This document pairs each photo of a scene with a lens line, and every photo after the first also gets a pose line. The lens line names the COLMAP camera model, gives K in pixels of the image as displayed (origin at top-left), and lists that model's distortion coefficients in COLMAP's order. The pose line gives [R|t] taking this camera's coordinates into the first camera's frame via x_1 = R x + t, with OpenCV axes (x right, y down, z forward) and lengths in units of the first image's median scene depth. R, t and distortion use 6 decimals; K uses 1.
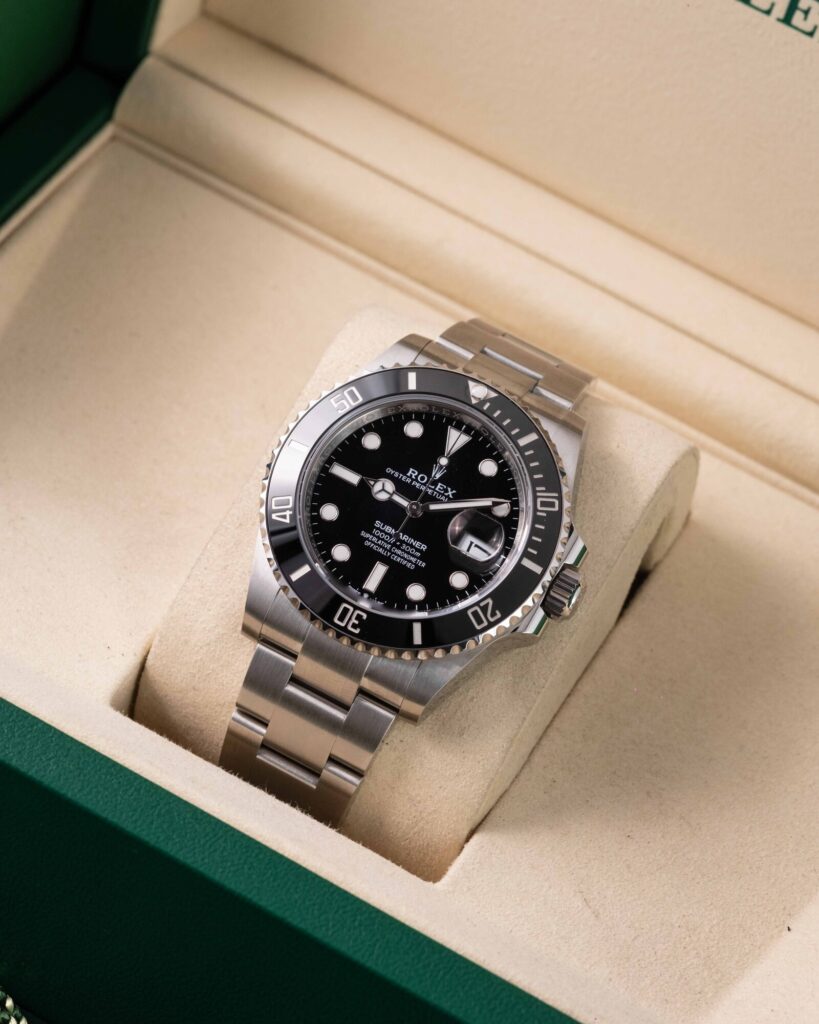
lens RADIAL K [[4750.4, 0, 407.1], [0, 4750.4, 511.4], [0, 0, 1]] dist [0.209798, 0.000000]
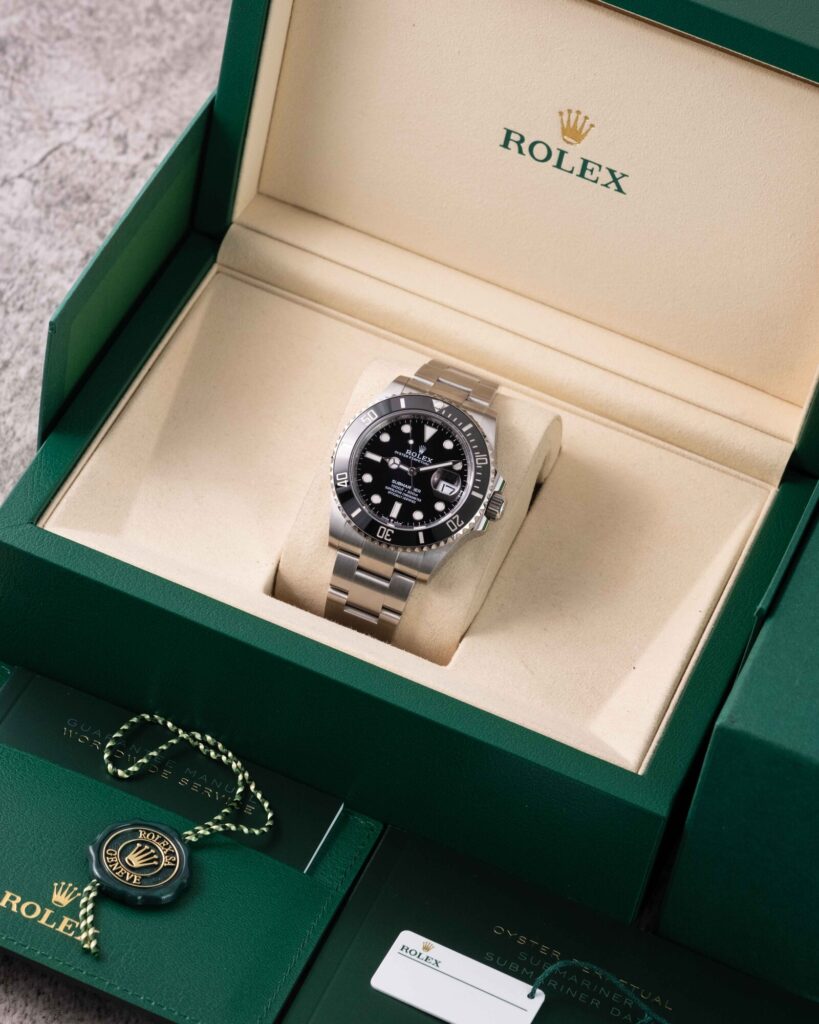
lens RADIAL K [[4750.4, 0, 410.5], [0, 4750.4, 512.2], [0, 0, 1]] dist [0.209798, 0.000000]
pose [[0.993160, -0.116723, 0.002868, -0.006284], [0.116432, 0.991921, 0.050352, -0.078631], [-0.008722, -0.049673, 0.998727, -0.875674]]
